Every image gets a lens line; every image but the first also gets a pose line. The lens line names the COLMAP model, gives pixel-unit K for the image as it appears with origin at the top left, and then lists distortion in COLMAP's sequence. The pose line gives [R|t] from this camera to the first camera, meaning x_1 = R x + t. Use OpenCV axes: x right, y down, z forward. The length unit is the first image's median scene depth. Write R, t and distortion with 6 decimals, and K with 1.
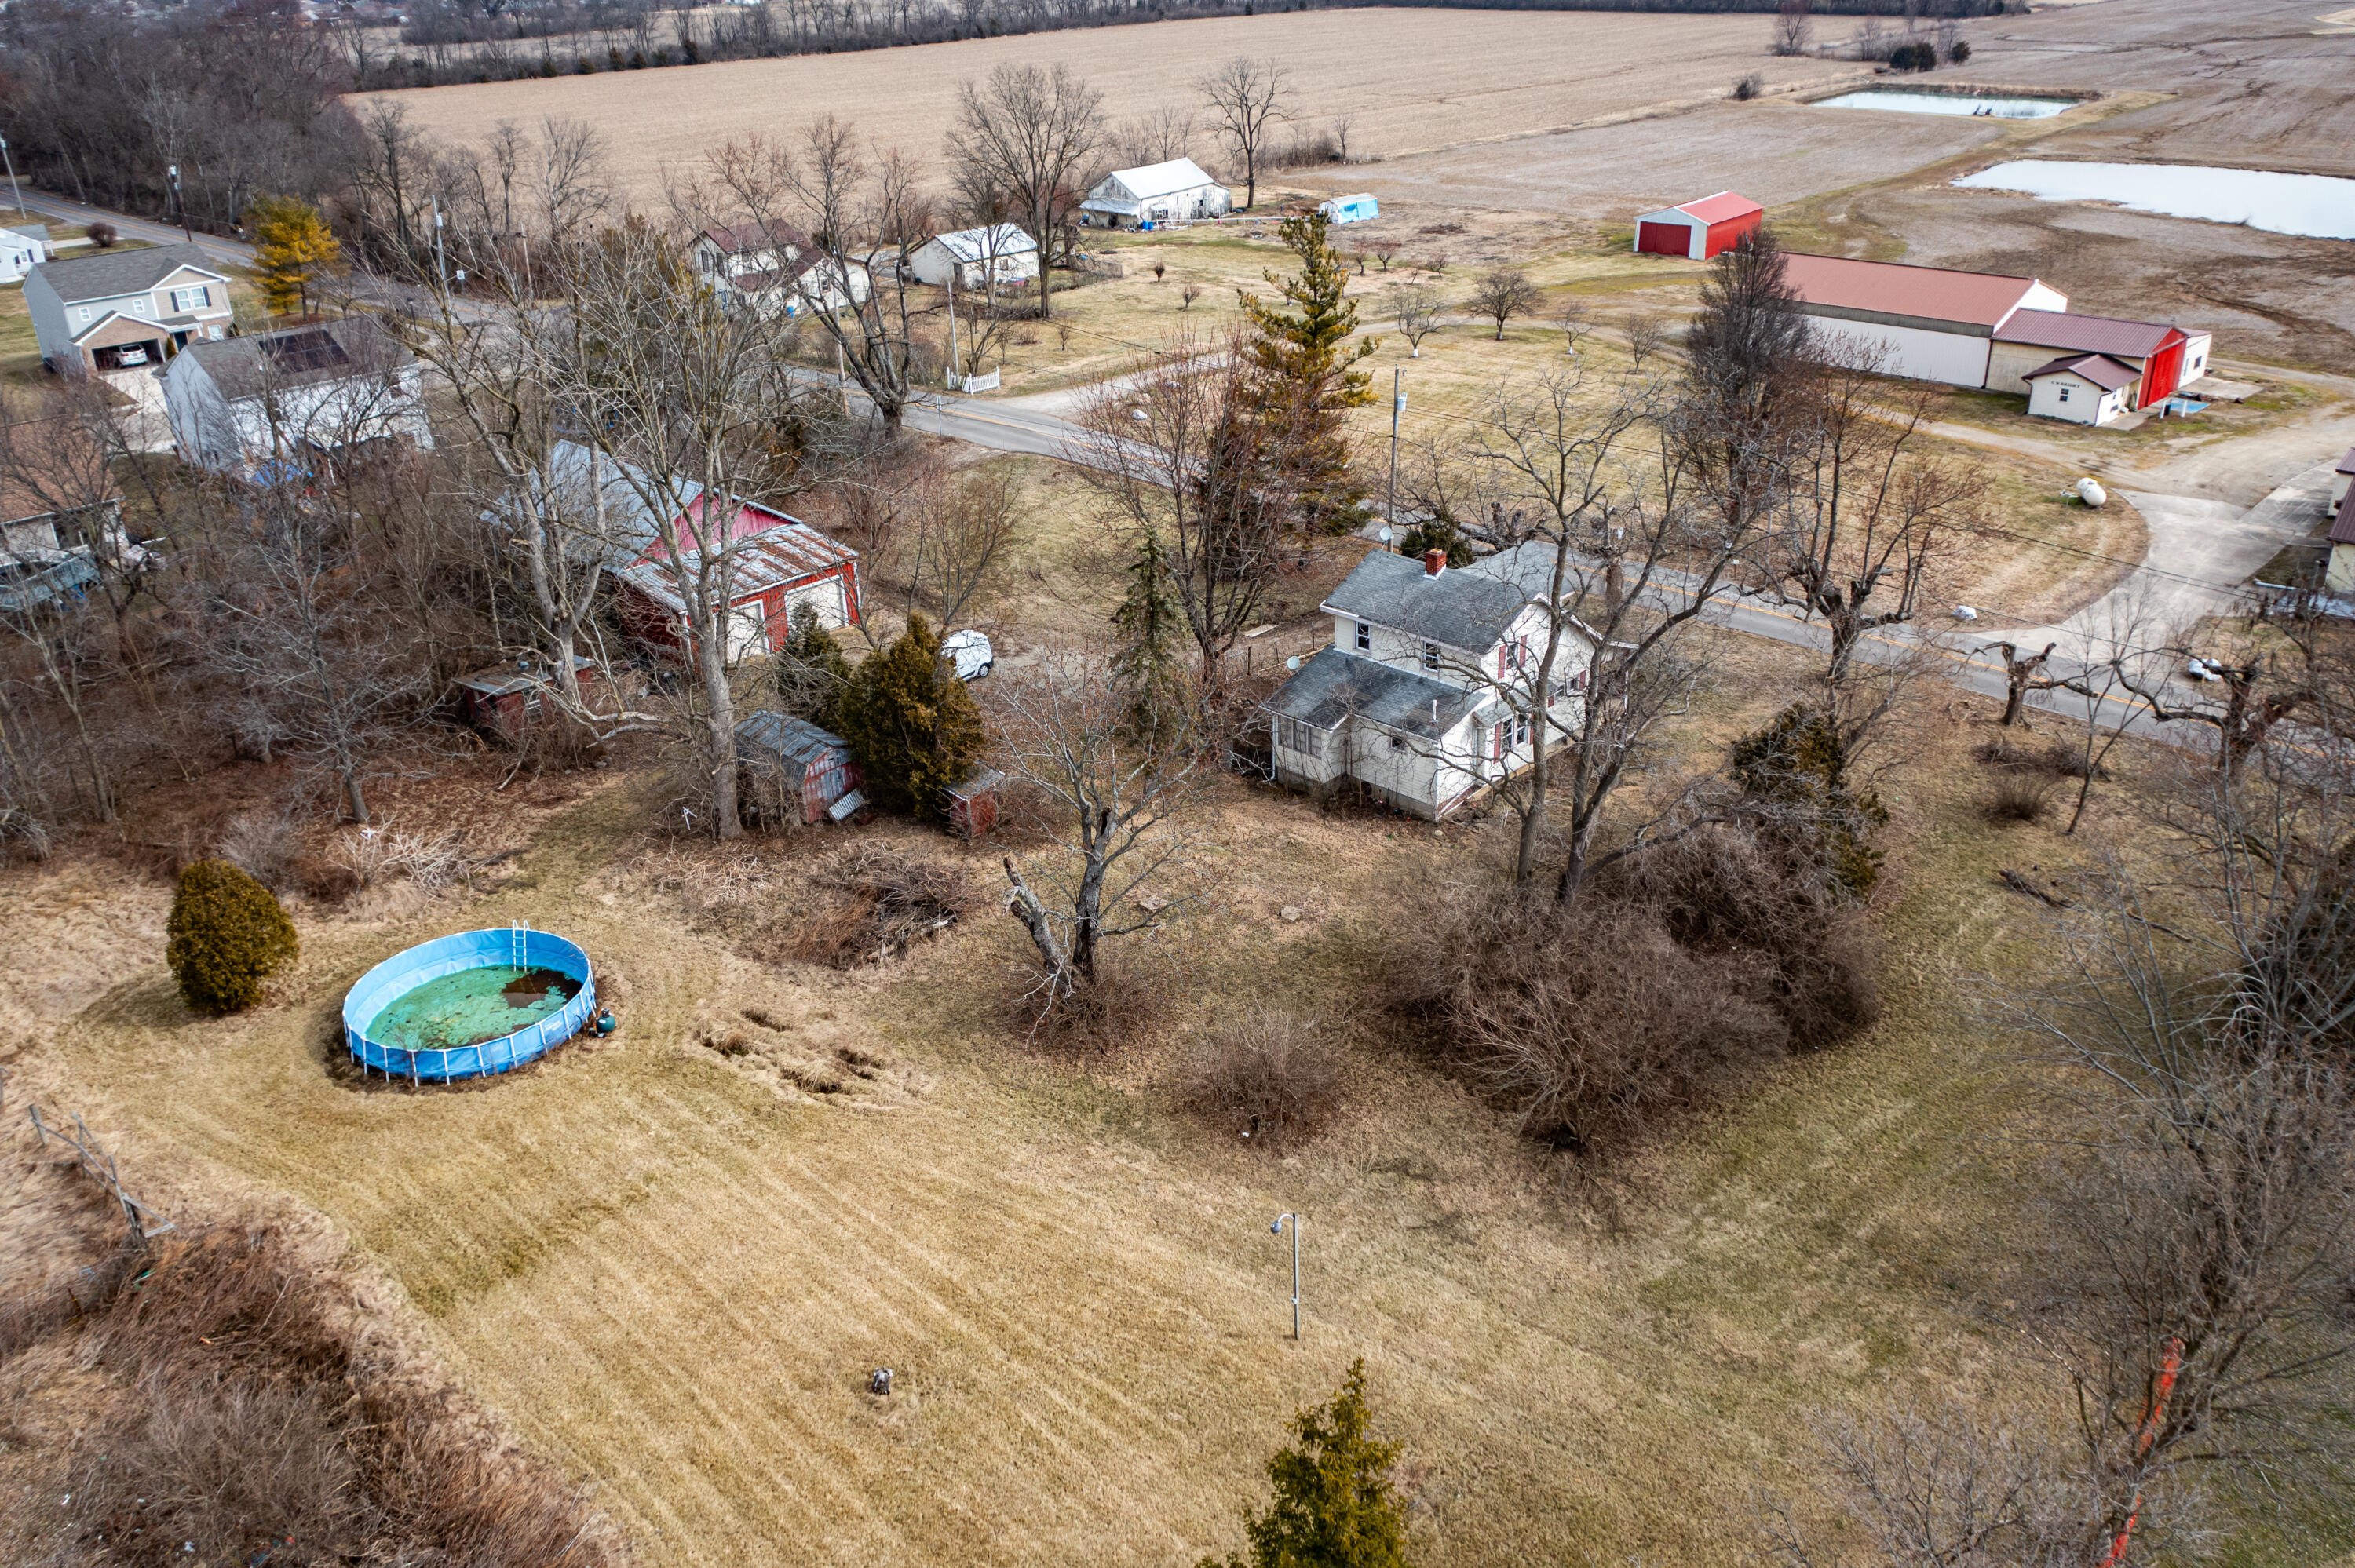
lens RADIAL K [[1892.5, 0, 1175.7], [0, 1892.5, 778.2], [0, 0, 1]] dist [-0.002350, 0.013601]
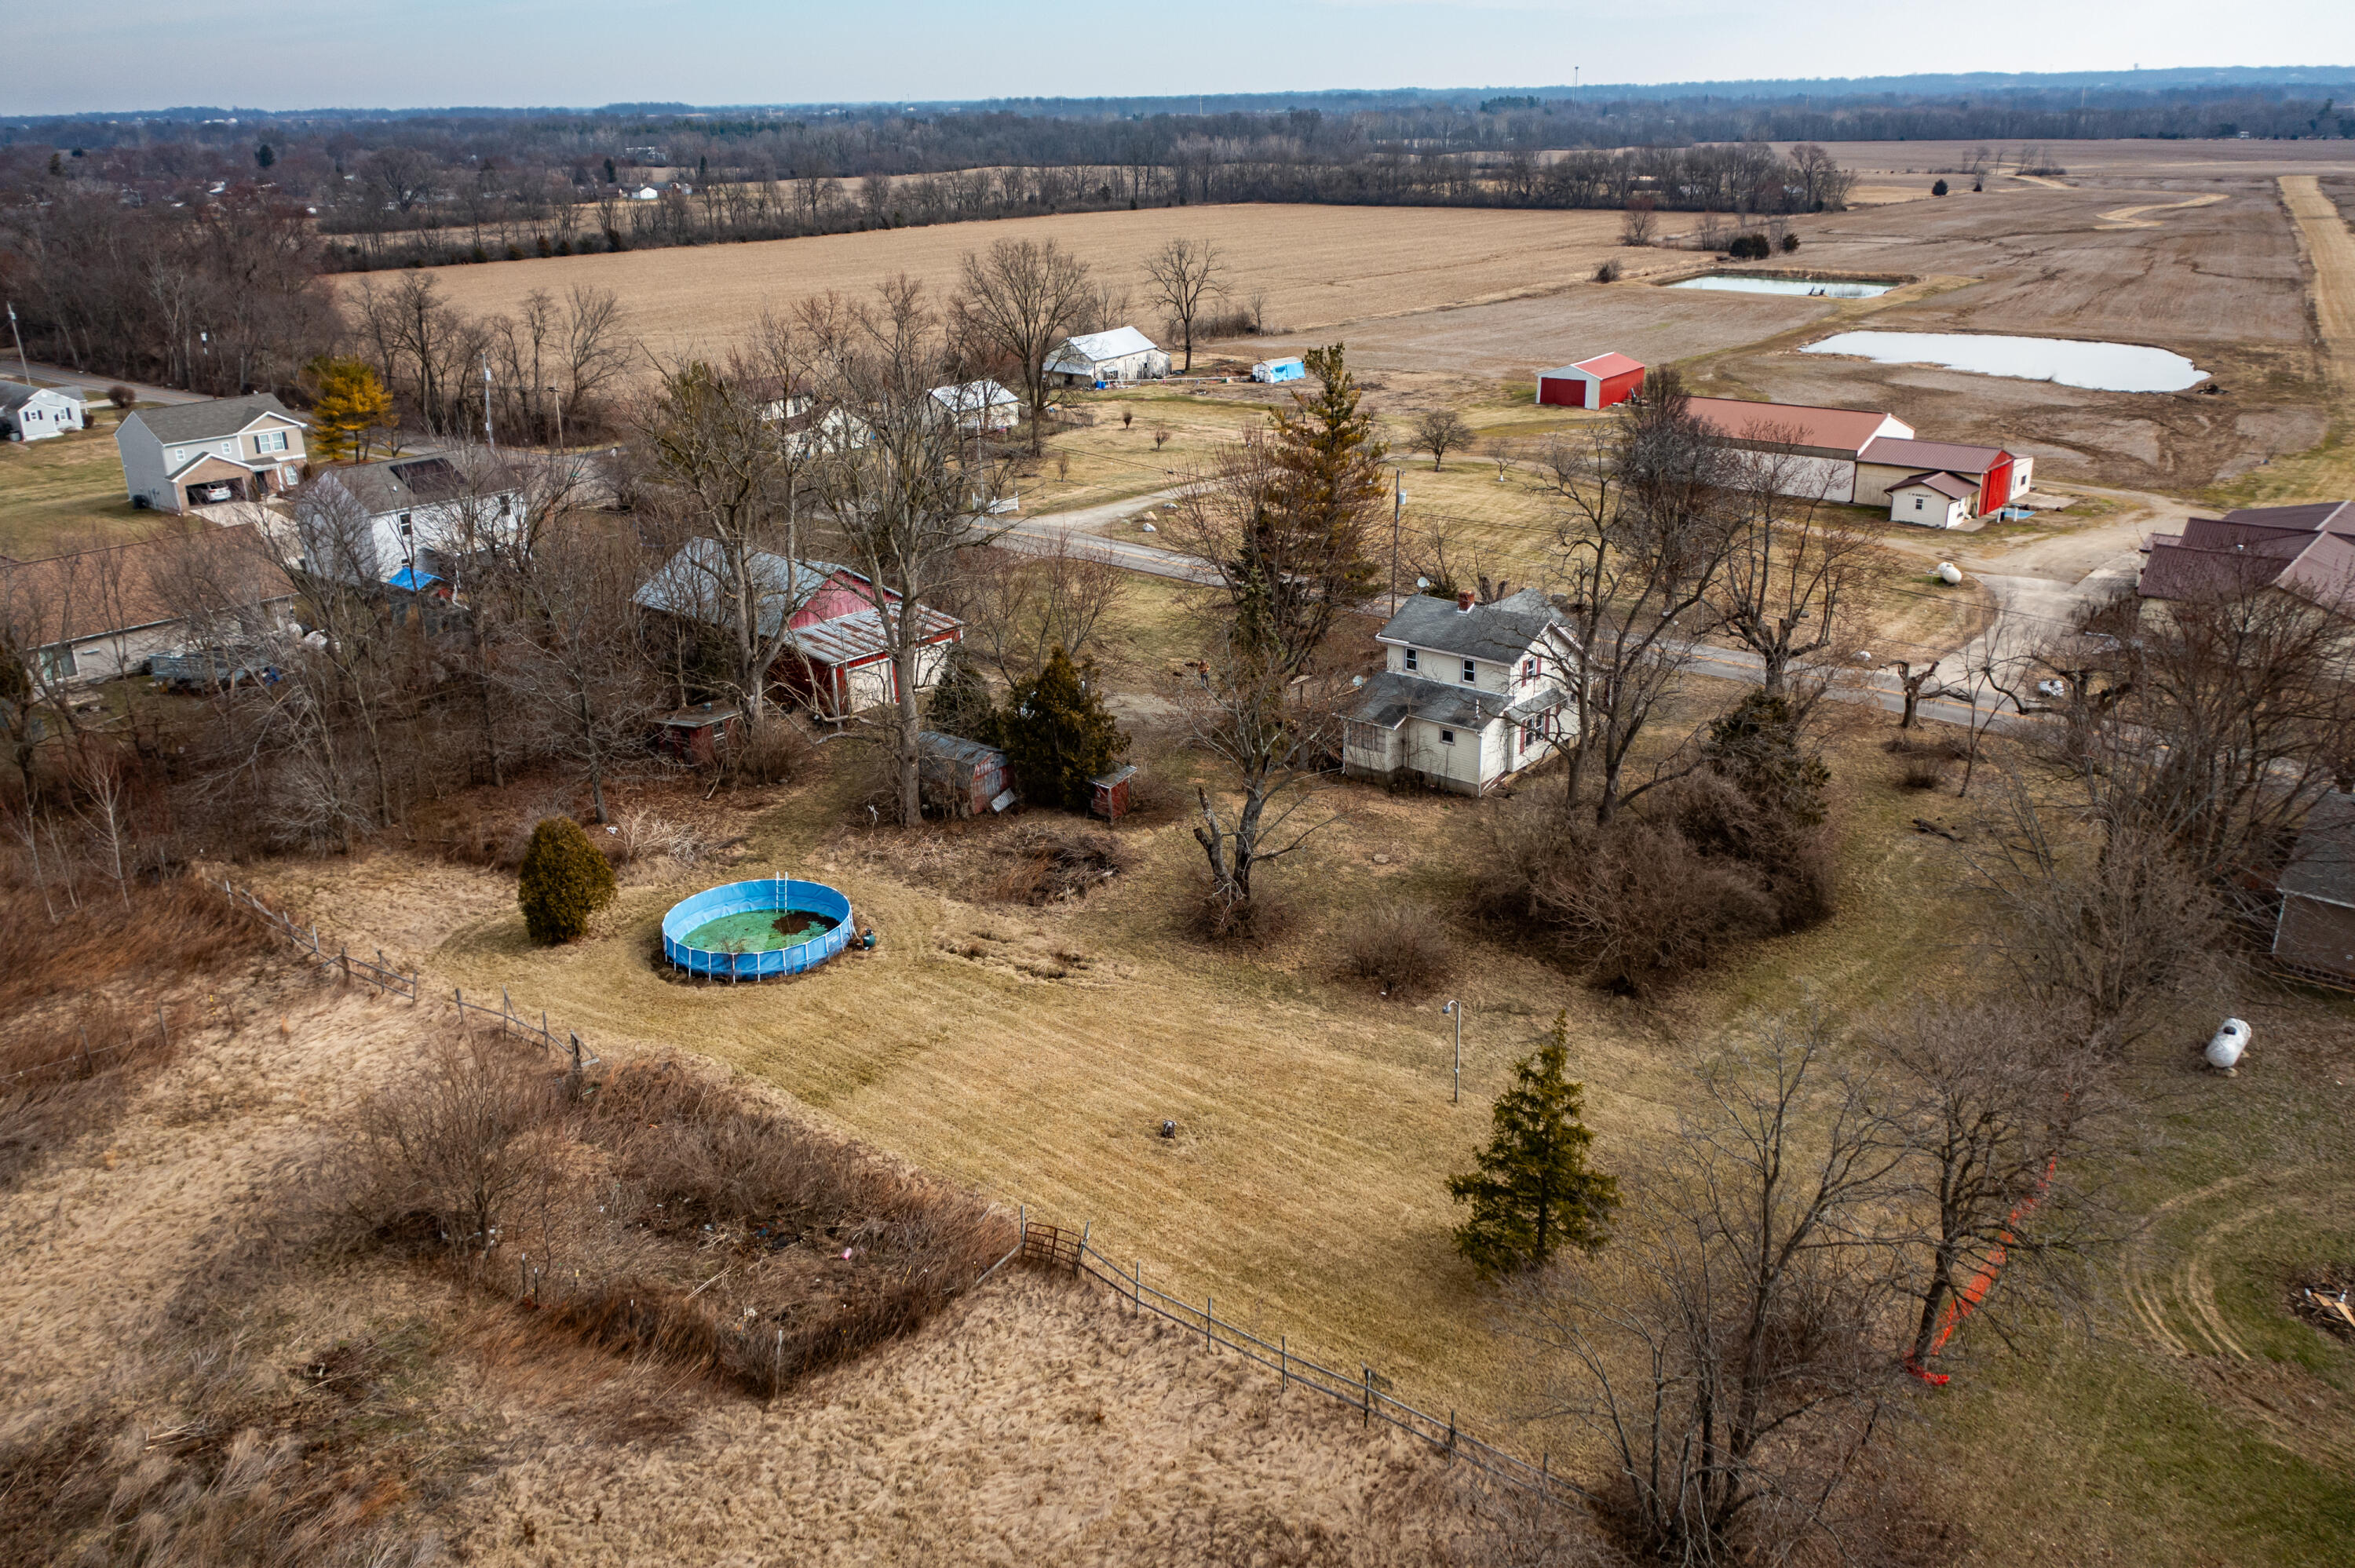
lens RADIAL K [[1892.5, 0, 1176.3], [0, 1892.5, 777.2], [0, 0, 1]] dist [-0.002350, 0.013601]
pose [[0.997335, -0.017493, 0.070830, -0.143972], [0.024061, 0.995379, -0.092964, 0.113648], [-0.068877, 0.094421, 0.993147, -0.233378]]
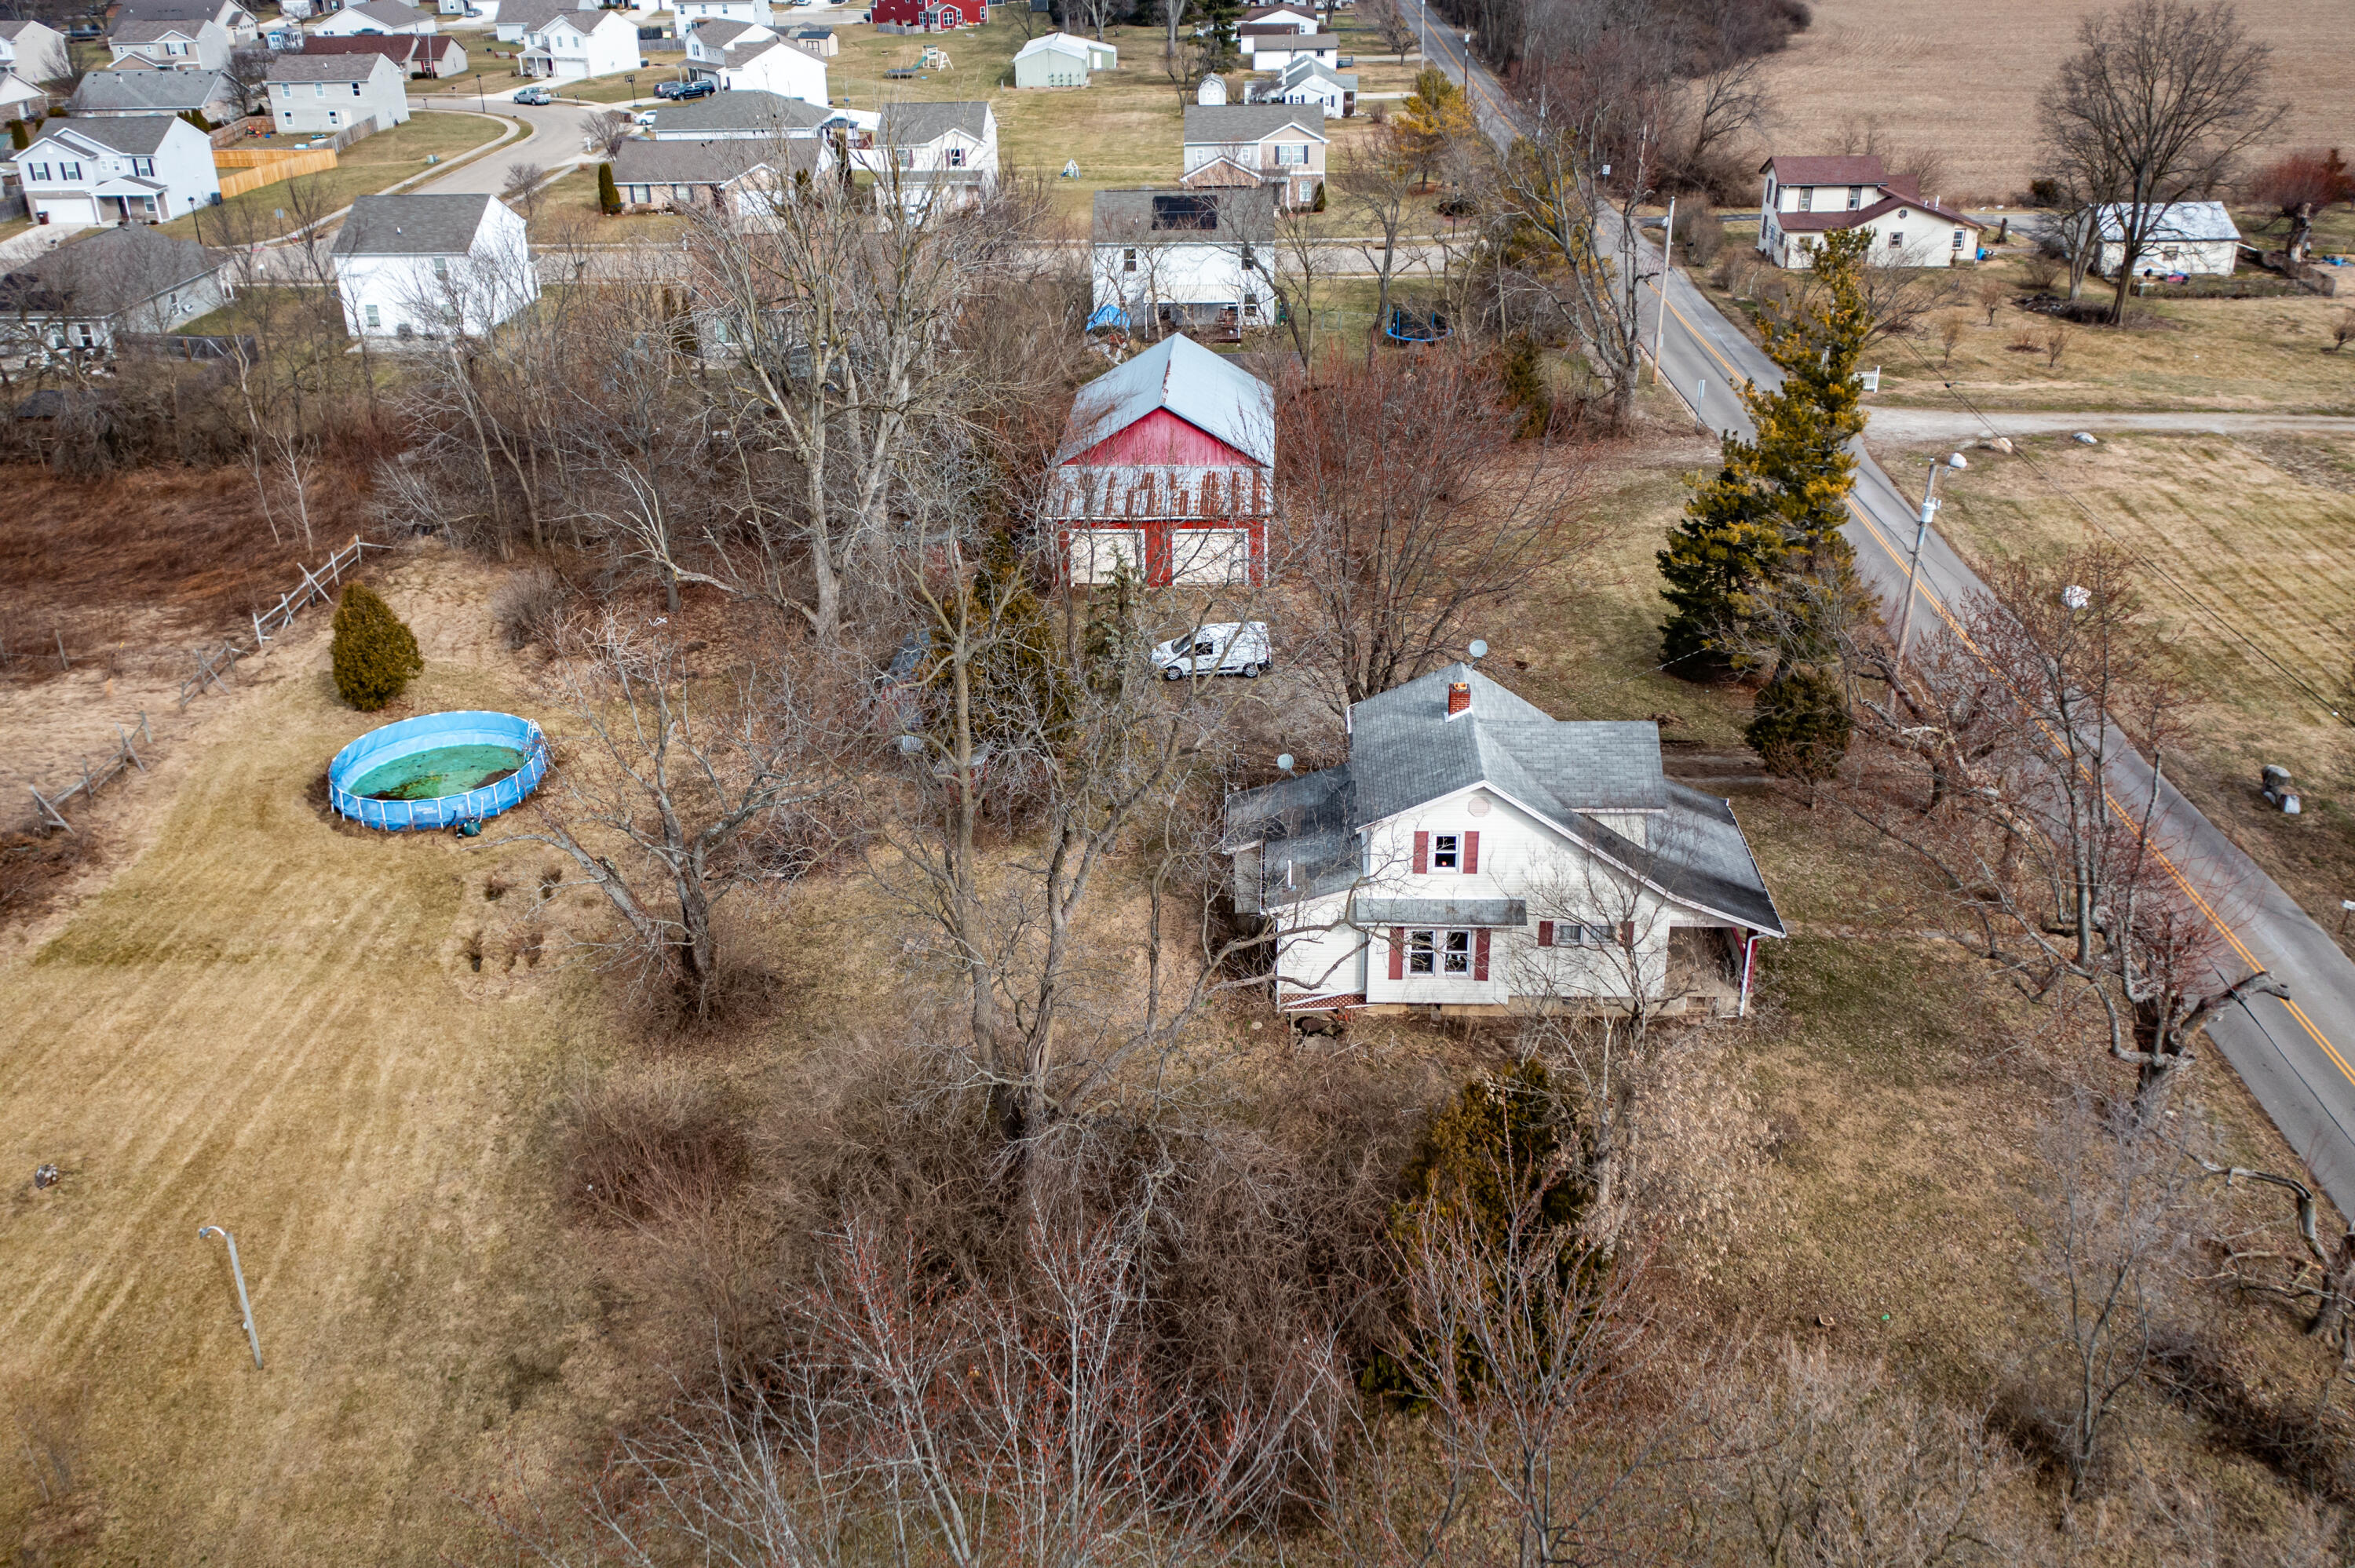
lens RADIAL K [[1892.5, 0, 1163.4], [0, 1892.5, 792.0], [0, 0, 1]] dist [-0.002350, 0.013601]
pose [[0.665397, 0.357385, -0.655380, 0.539987], [-0.318031, 0.930005, 0.184249, -0.175146], [0.675354, 0.085833, 0.732482, 0.364837]]
